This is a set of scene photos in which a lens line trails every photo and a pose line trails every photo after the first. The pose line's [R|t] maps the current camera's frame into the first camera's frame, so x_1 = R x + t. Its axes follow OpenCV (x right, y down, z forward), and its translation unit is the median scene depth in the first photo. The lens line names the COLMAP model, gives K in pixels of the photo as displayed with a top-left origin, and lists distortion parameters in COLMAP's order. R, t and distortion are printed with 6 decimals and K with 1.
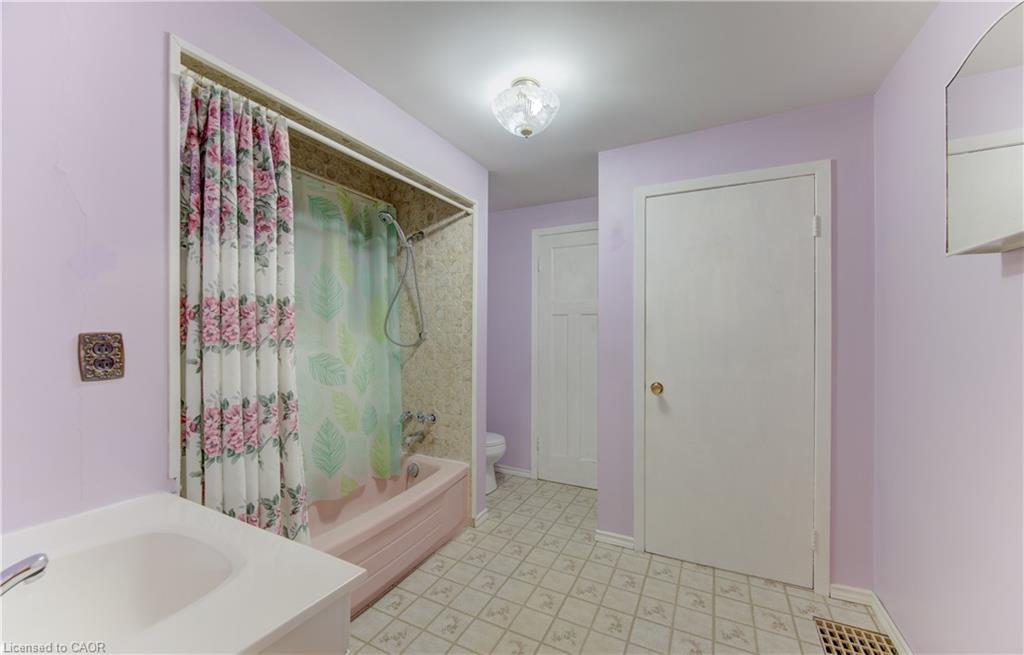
lens RADIAL K [[410.2, 0, 508.9], [0, 410.2, 333.1], [0, 0, 1]] dist [-0.000371, -0.000106]
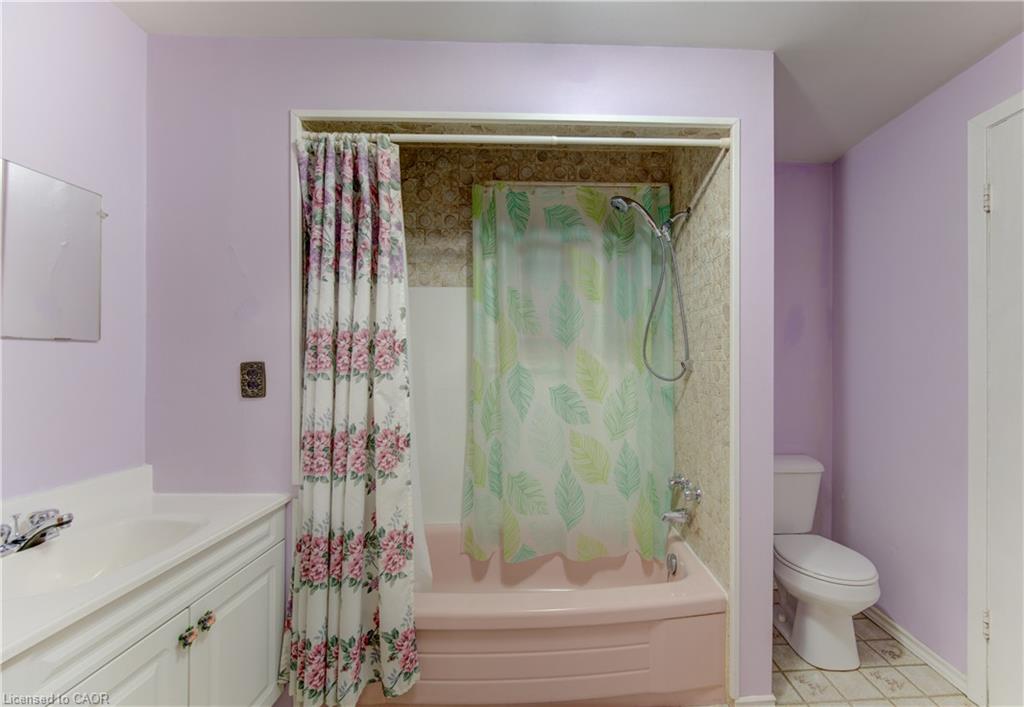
lens RADIAL K [[414.9, 0, 512.0], [0, 414.9, 360.8], [0, 0, 1]] dist [-0.001899, -0.000599]
pose [[0.485749, -0.002192, -0.874095, 0.261358], [0.002266, 0.999997, -0.001249, -0.000421], [0.874095, -0.001374, 0.485753, 0.480057]]
